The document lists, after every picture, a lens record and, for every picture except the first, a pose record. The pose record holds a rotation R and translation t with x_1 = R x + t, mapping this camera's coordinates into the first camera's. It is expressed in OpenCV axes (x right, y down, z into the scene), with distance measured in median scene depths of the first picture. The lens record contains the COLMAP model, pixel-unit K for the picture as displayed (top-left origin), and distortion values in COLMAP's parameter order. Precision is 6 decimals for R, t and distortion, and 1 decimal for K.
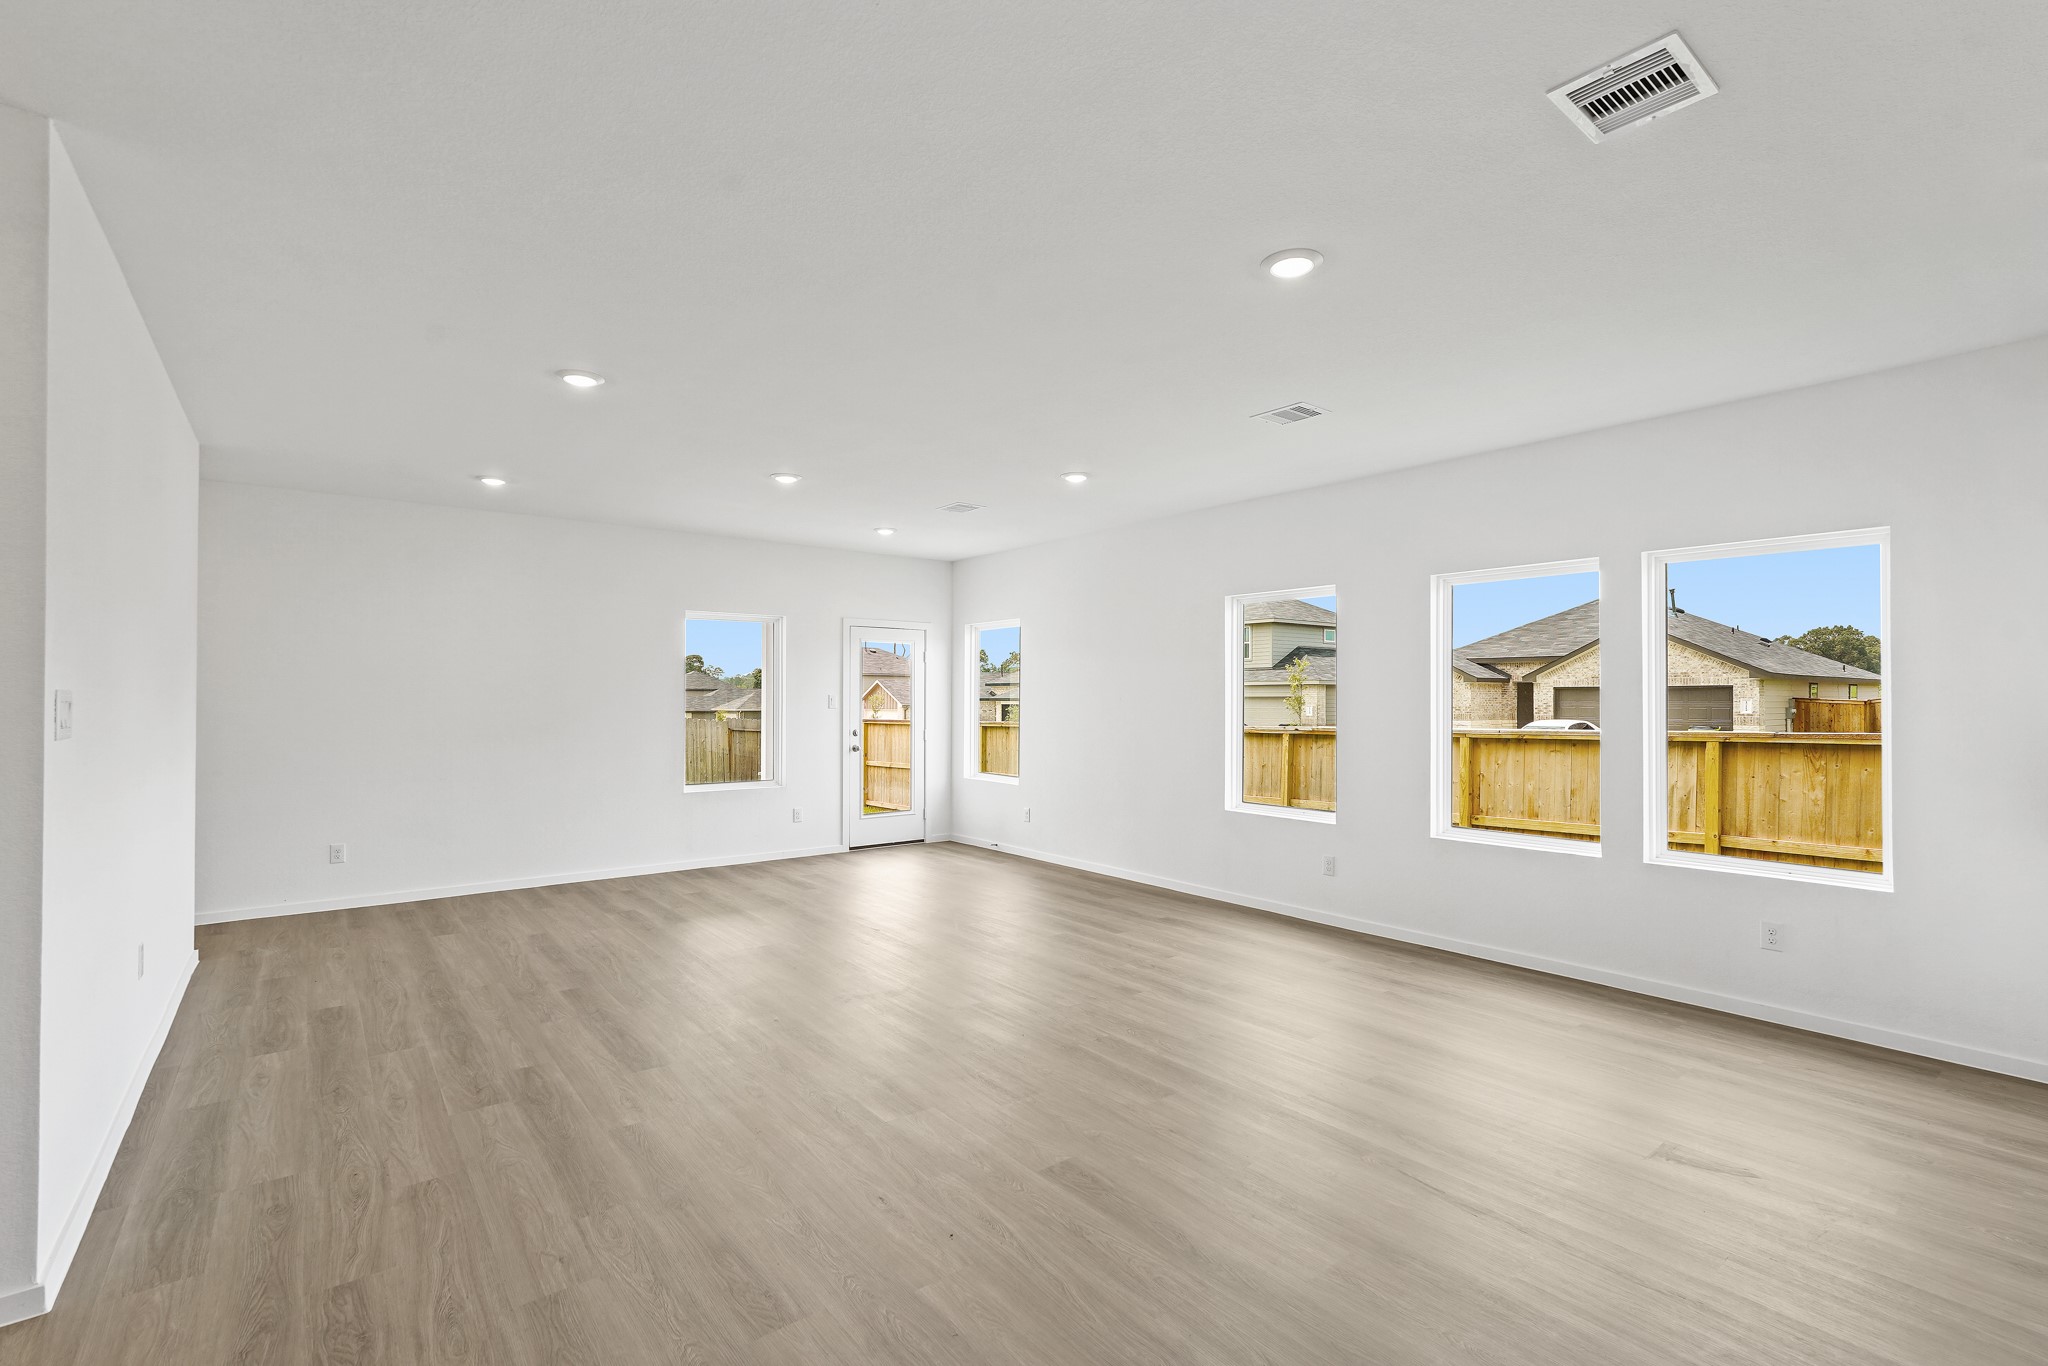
lens RADIAL K [[918.1, 0, 1029.1], [0, 918.1, 692.1], [0, 0, 1]] dist [-0.001876, 0.000157]
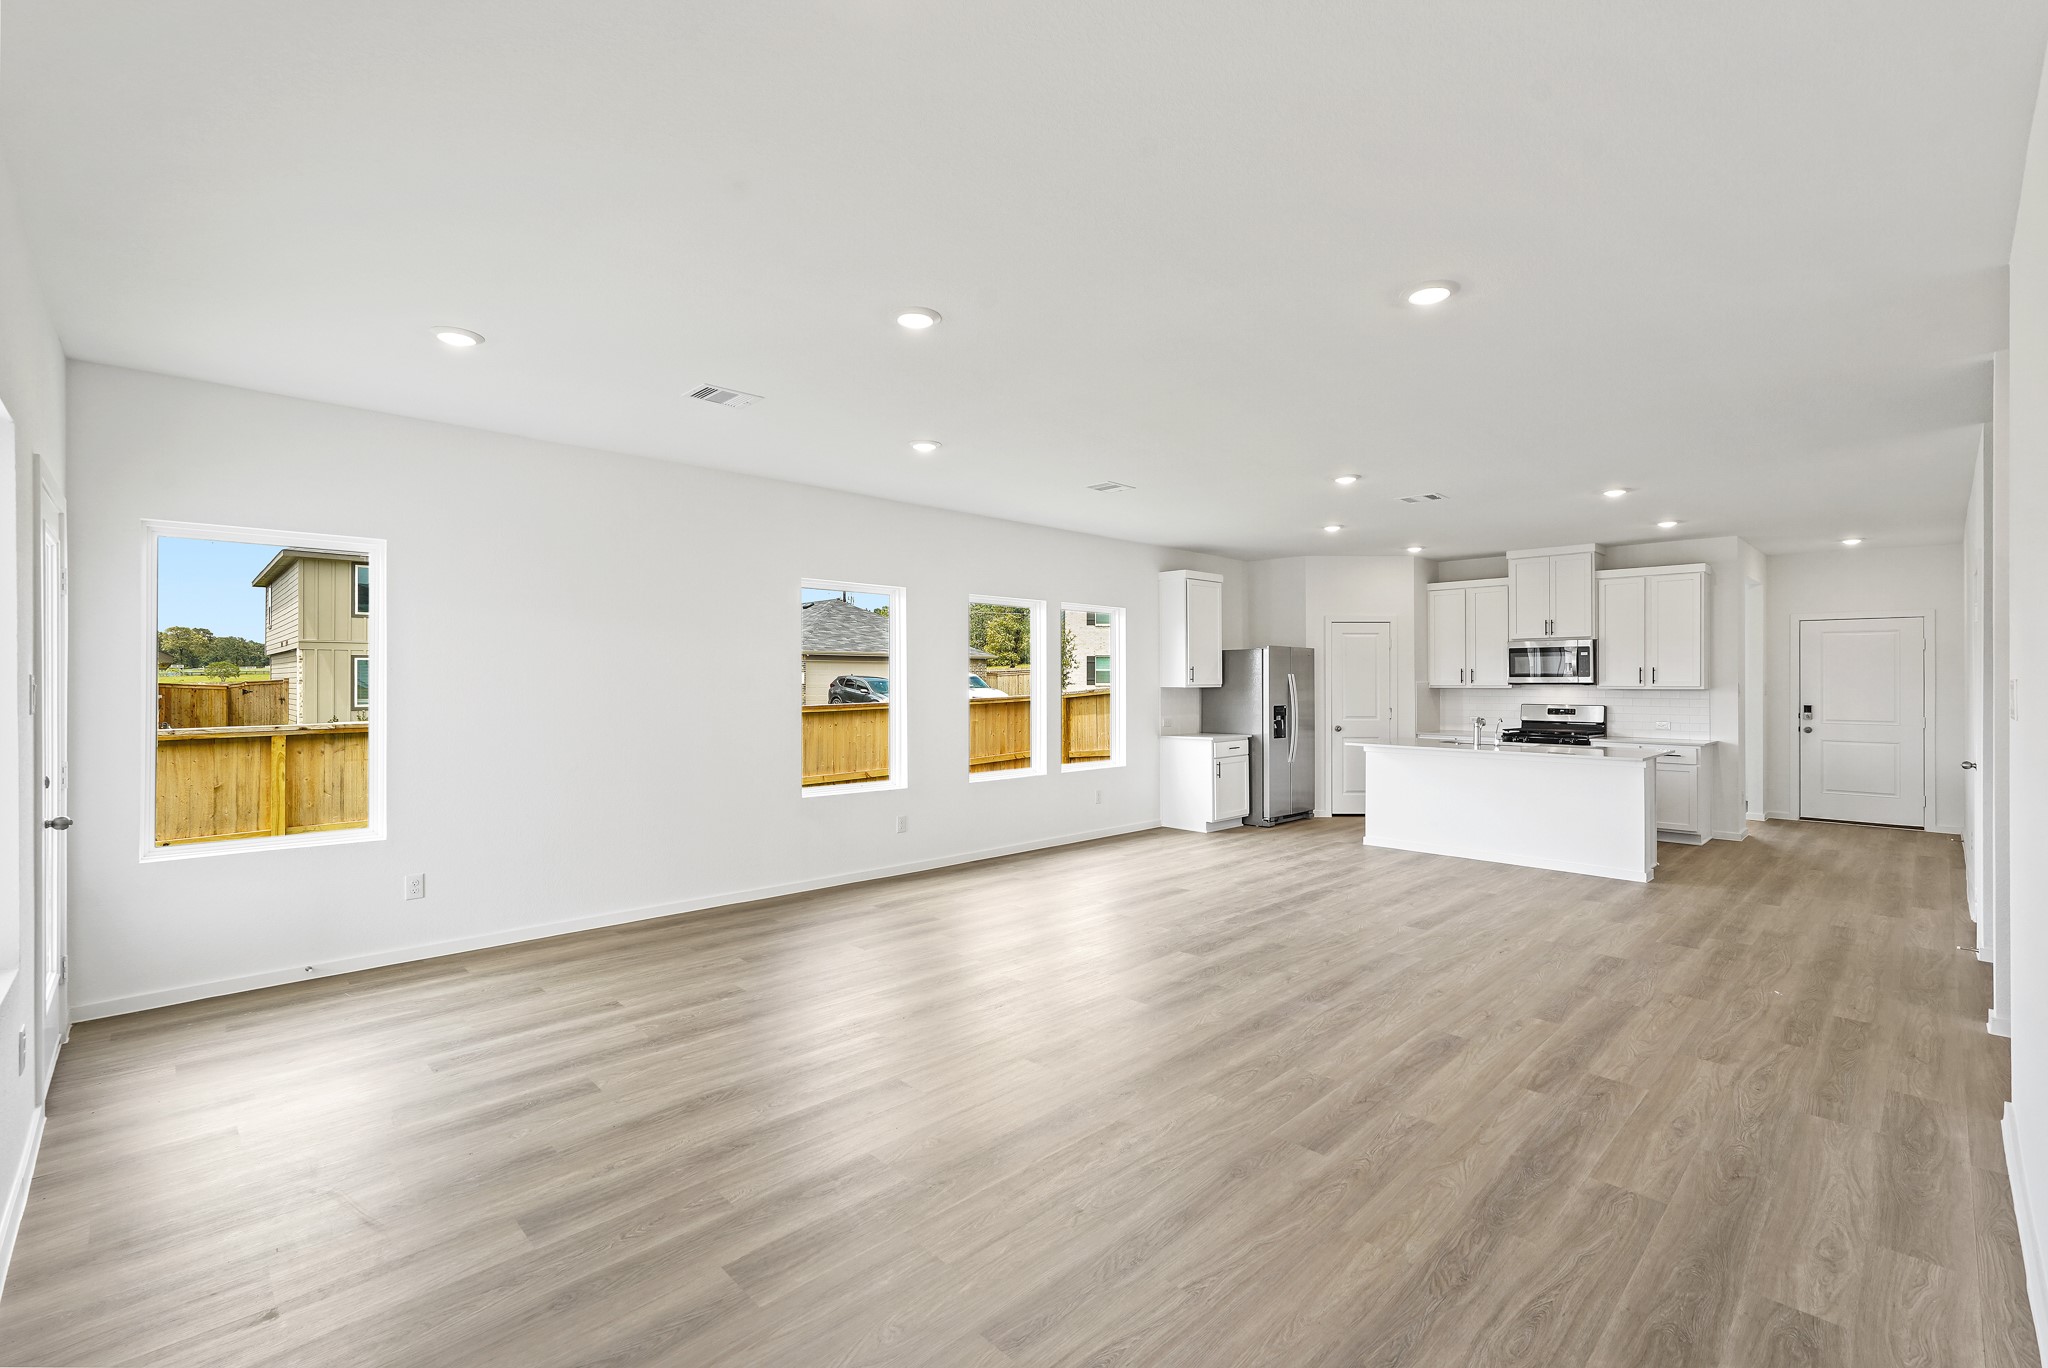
lens RADIAL K [[896.8, 0, 1020.3], [0, 896.8, 678.2], [0, 0, 1]] dist [-0.001980, 0.000745]
pose [[-0.110503, 0.006175, 0.993857, -1.023524], [-0.006754, 0.999953, -0.006964, 0.009703], [-0.993853, -0.007482, -0.110456, 1.194758]]
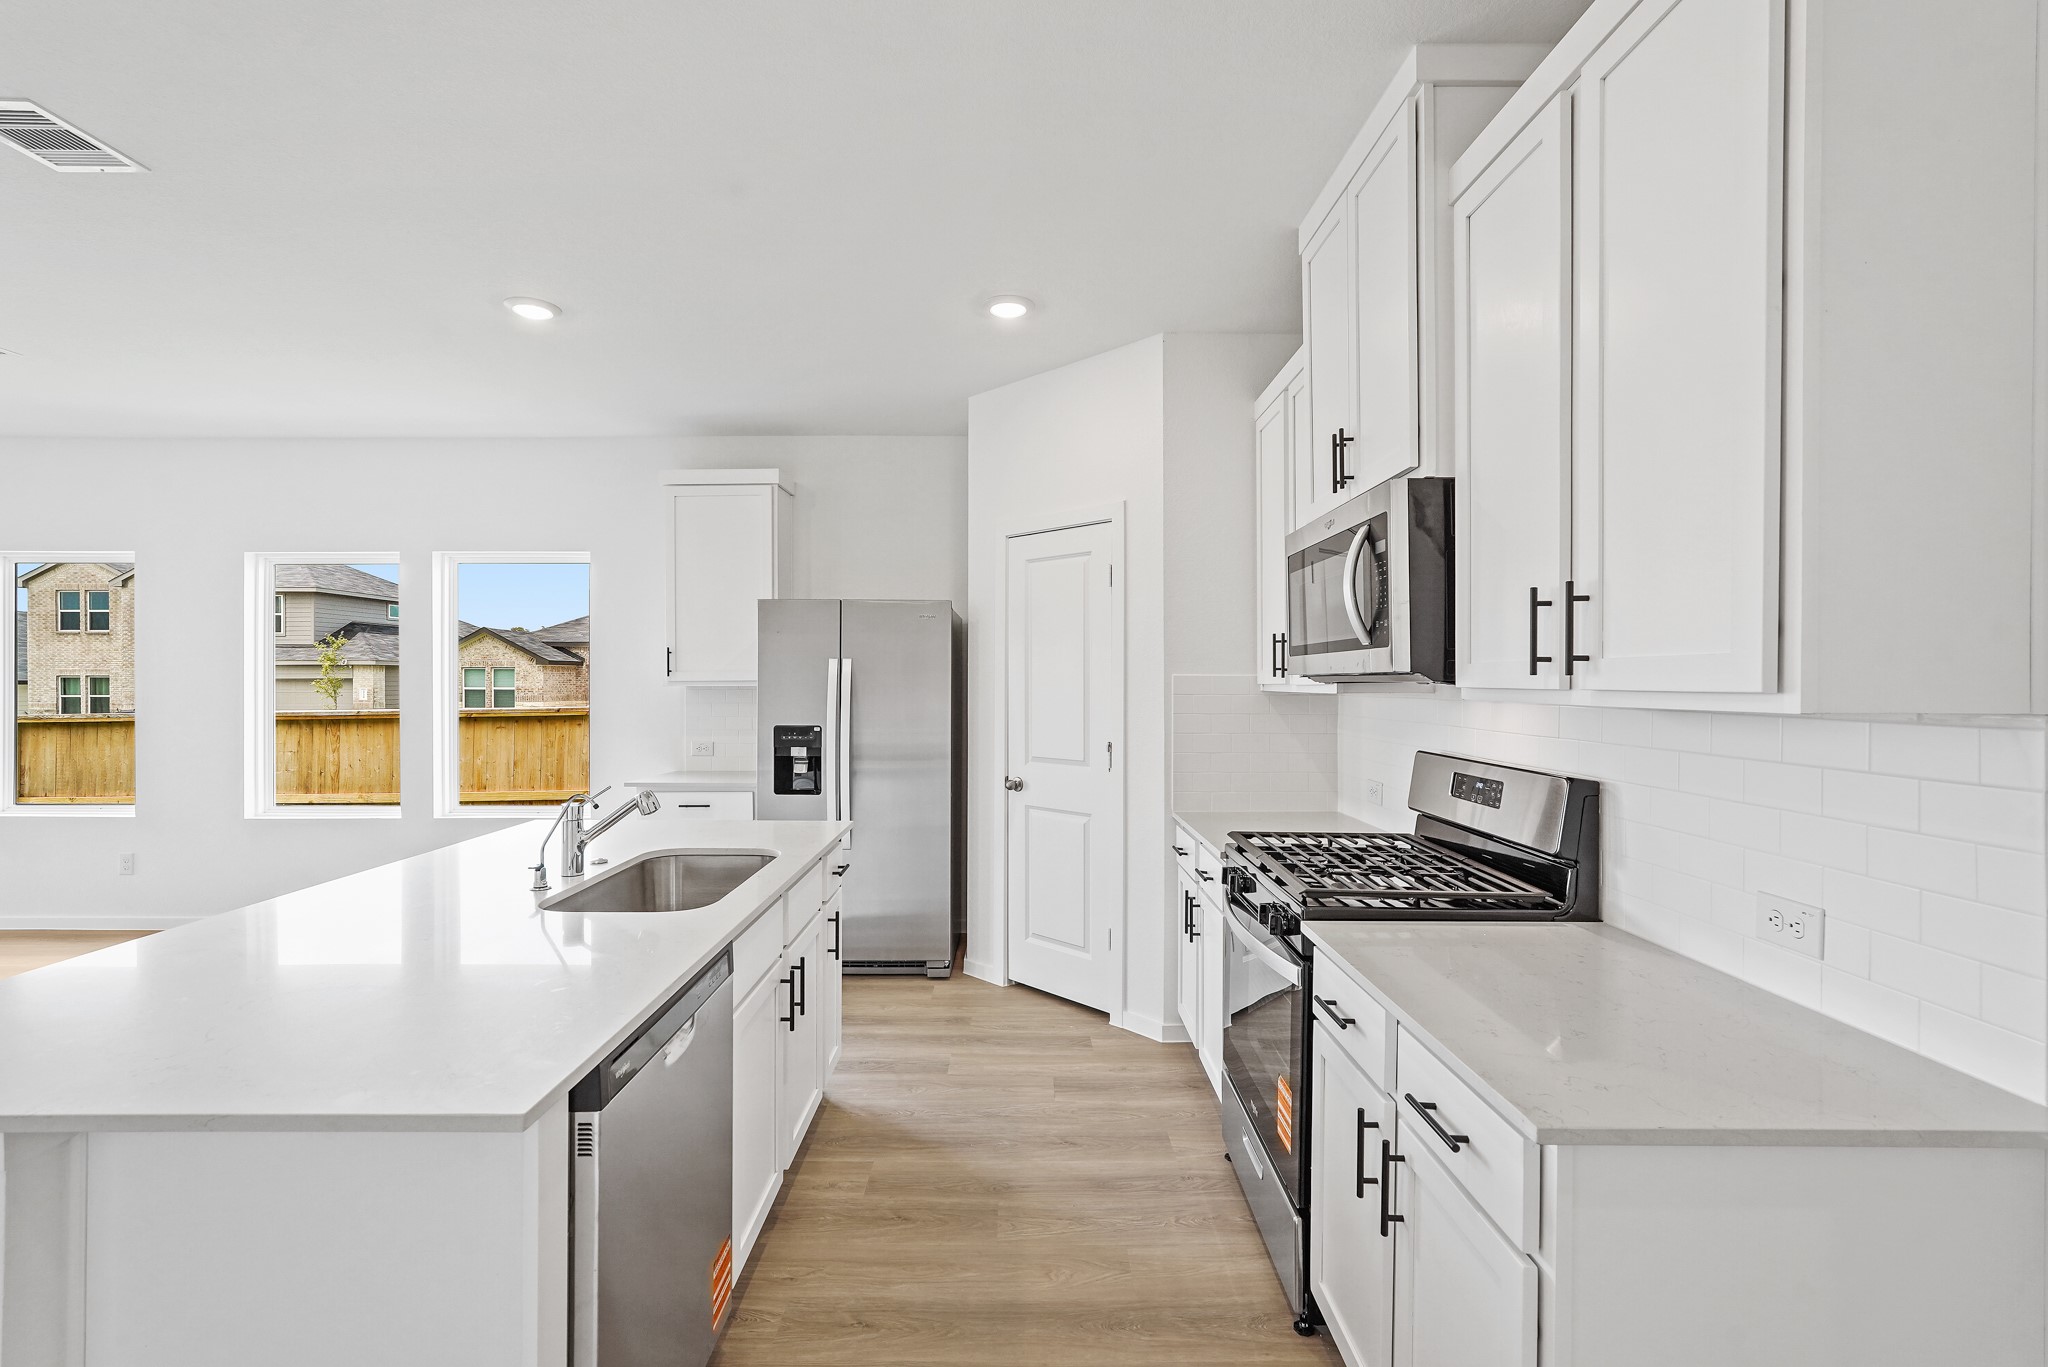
lens RADIAL K [[896.8, 0, 1020.3], [0, 896.8, 677.7], [0, 0, 1]] dist [-0.001980, 0.000745]
pose [[0.632173, 0.001087, 0.774827, 0.242704], [-0.003866, 0.999991, 0.001752, 0.000133], [-0.774818, -0.004104, 0.632171, -0.298783]]
